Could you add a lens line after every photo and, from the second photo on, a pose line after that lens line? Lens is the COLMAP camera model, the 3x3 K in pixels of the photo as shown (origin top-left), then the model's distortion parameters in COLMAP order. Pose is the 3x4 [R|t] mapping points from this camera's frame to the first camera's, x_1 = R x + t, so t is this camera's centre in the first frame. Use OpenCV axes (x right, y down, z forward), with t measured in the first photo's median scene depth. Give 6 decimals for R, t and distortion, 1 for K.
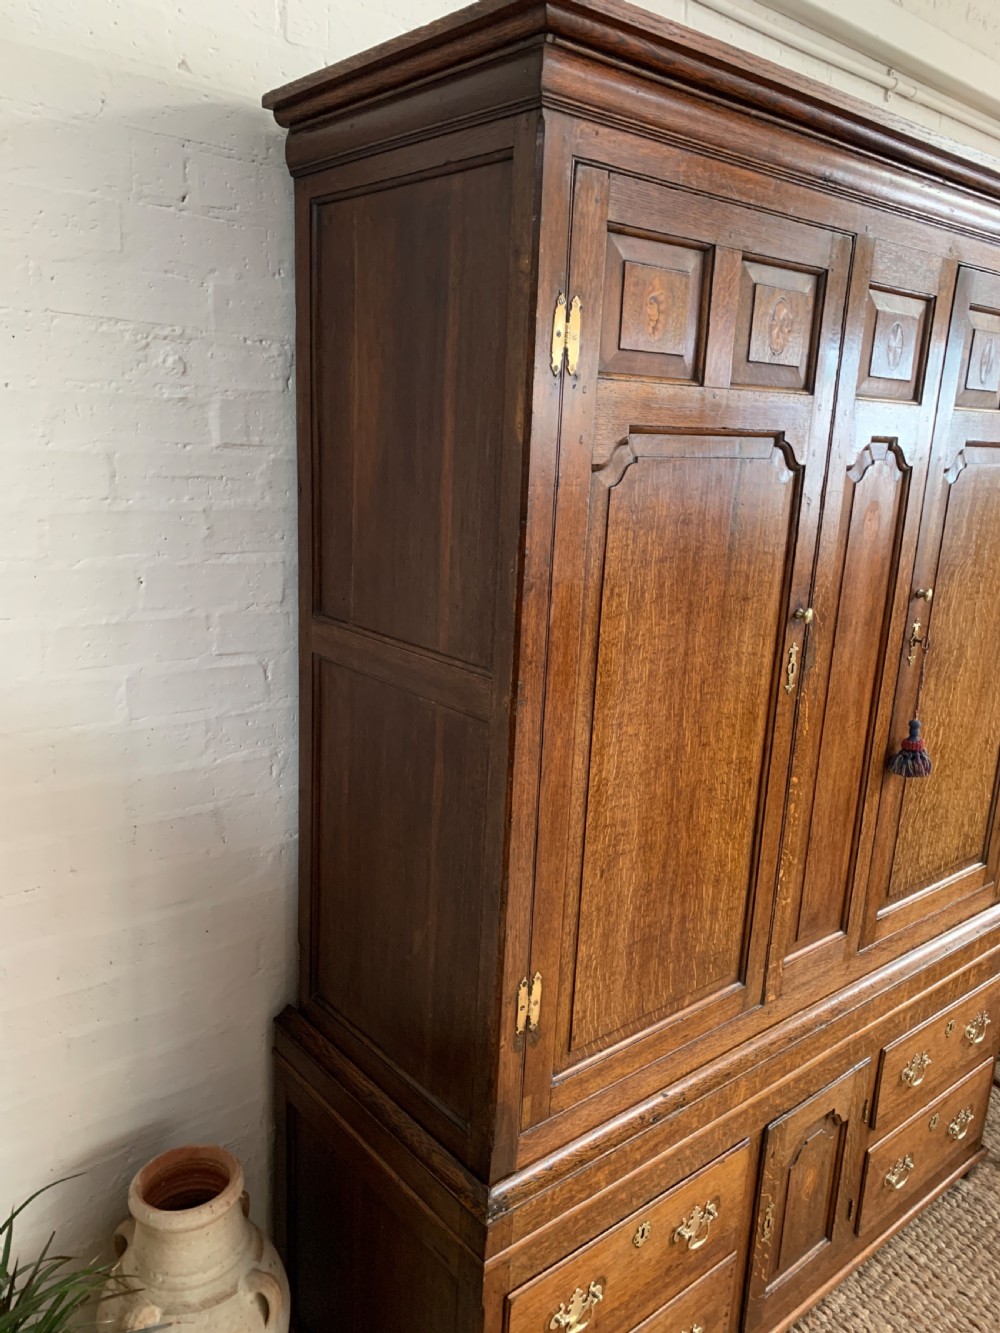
lens RADIAL K [[1020.8, 0, 508.9], [0, 1020.8, 669.5], [0, 0, 1]] dist [0.033223, -0.041254]
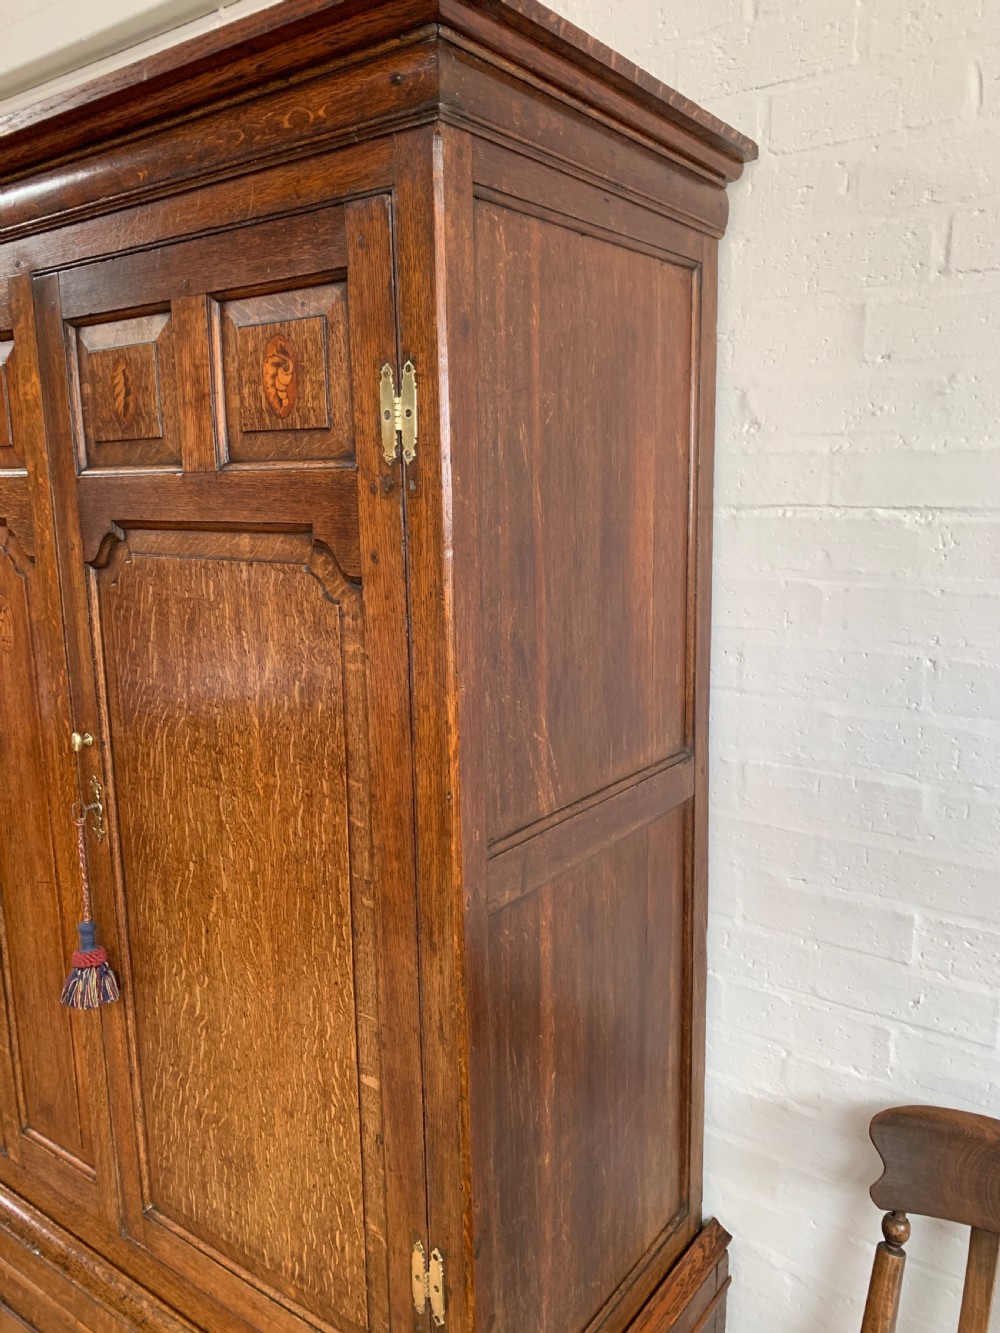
lens RADIAL K [[1020.8, 0, 509.3], [0, 1020.8, 662.8], [0, 0, 1]] dist [0.033223, -0.041254]
pose [[0.244681, 0.115191, -0.962737, 1.305106], [-0.205266, 0.976567, 0.064677, -0.262377], [0.947627, 0.181792, 0.262592, 1.243770]]
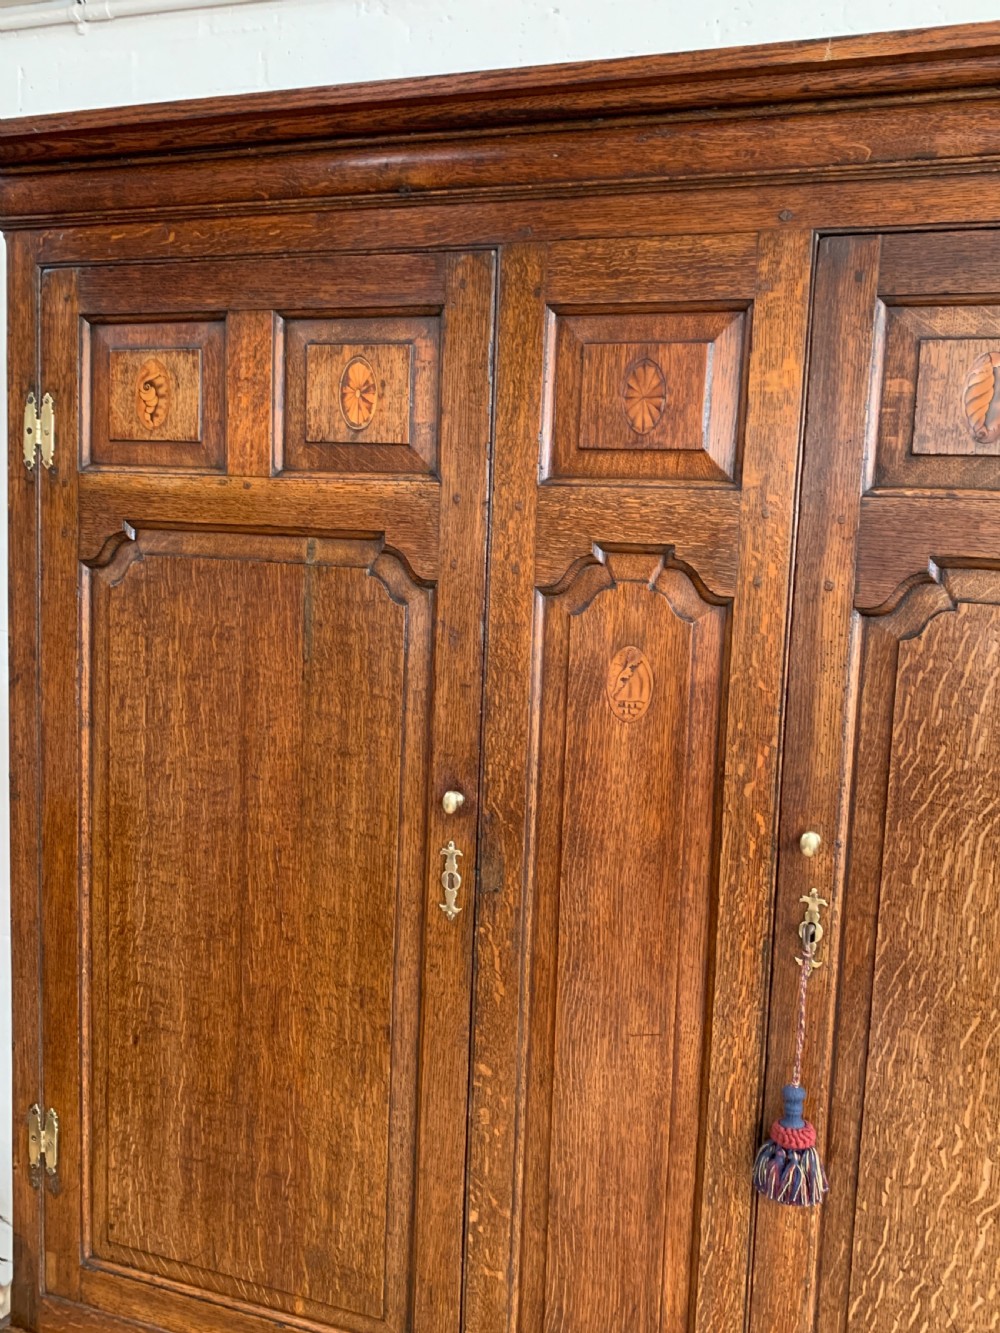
lens RADIAL K [[1198.2, 0, 507.7], [0, 1198.2, 656.9], [0, 0, 1]] dist [0.047318, -0.082114]
pose [[0.494830, 0.072002, -0.866002, 0.980529], [-0.222390, 0.973867, -0.046103, -0.117783], [0.840051, 0.215403, 0.497911, 0.626958]]
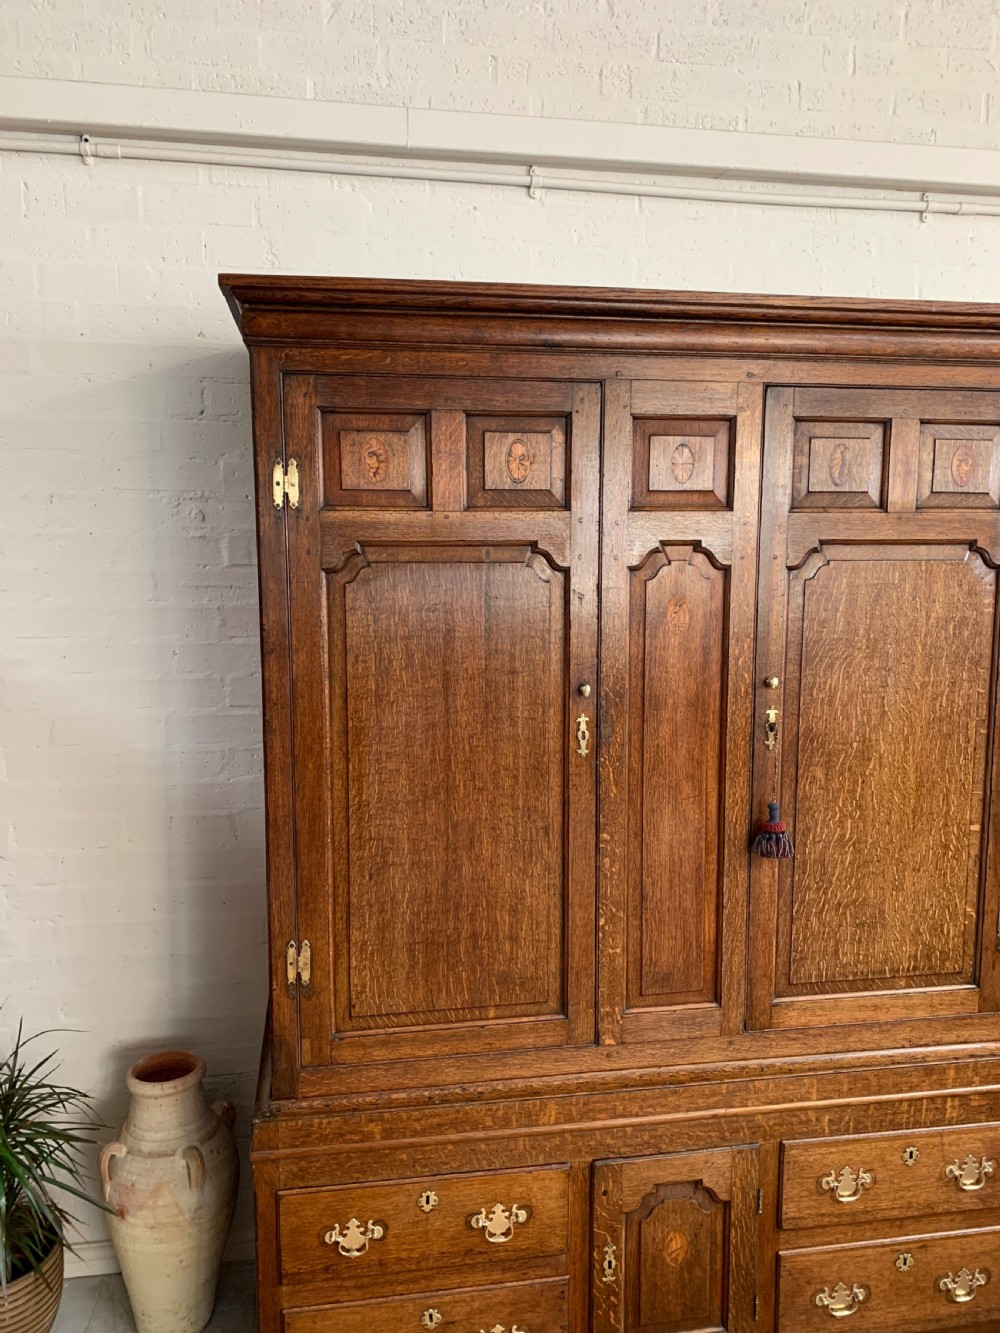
lens RADIAL K [[1020.8, 0, 502.9], [0, 1020.8, 663.5], [0, 0, 1]] dist [0.033223, -0.041254]
pose [[0.858841, 0.016797, -0.511967, 0.814535], [-0.082375, 0.990983, -0.105673, 0.048991], [0.505575, 0.132929, 0.852481, -0.058821]]
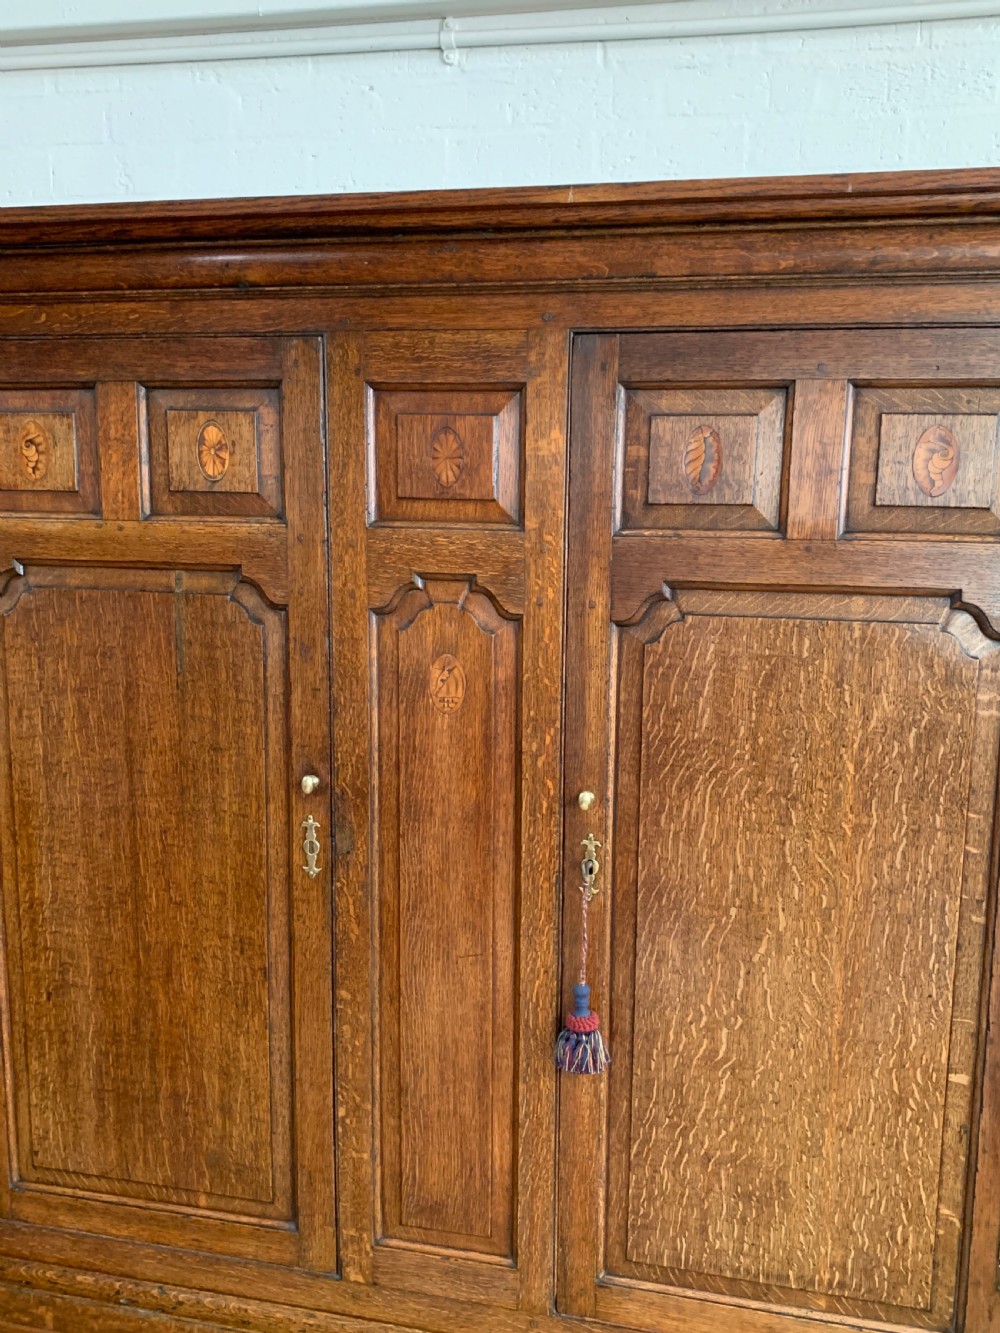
lens RADIAL K [[1198.2, 0, 522.0], [0, 1198.2, 676.9], [0, 0, 1]] dist [0.047318, -0.082114]
pose [[0.597445, 0.091348, -0.796690, 1.157713], [-0.177477, 0.983916, -0.020276, -0.149327], [0.782024, 0.153508, 0.604048, 0.543348]]
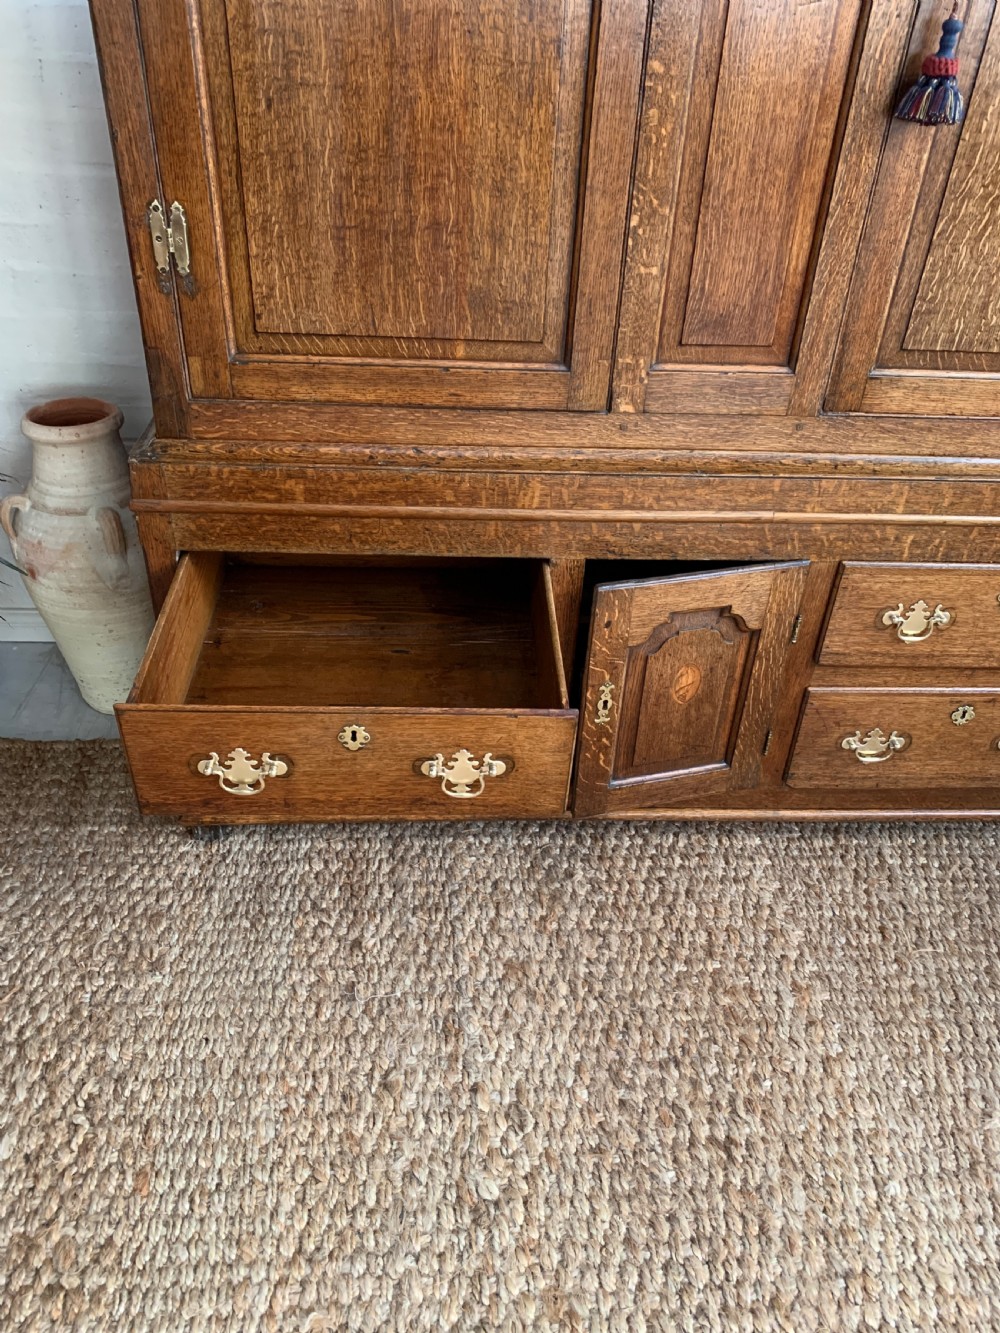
lens RADIAL K [[1020.8, 0, 506.7], [0, 1020.8, 654.3], [0, 0, 1]] dist [0.033223, -0.041254]
pose [[0.800795, 0.334527, -0.496809, 0.723355], [-0.150197, 0.915140, 0.374112, 0.242643], [0.579800, -0.224968, 0.783084, 0.331385]]
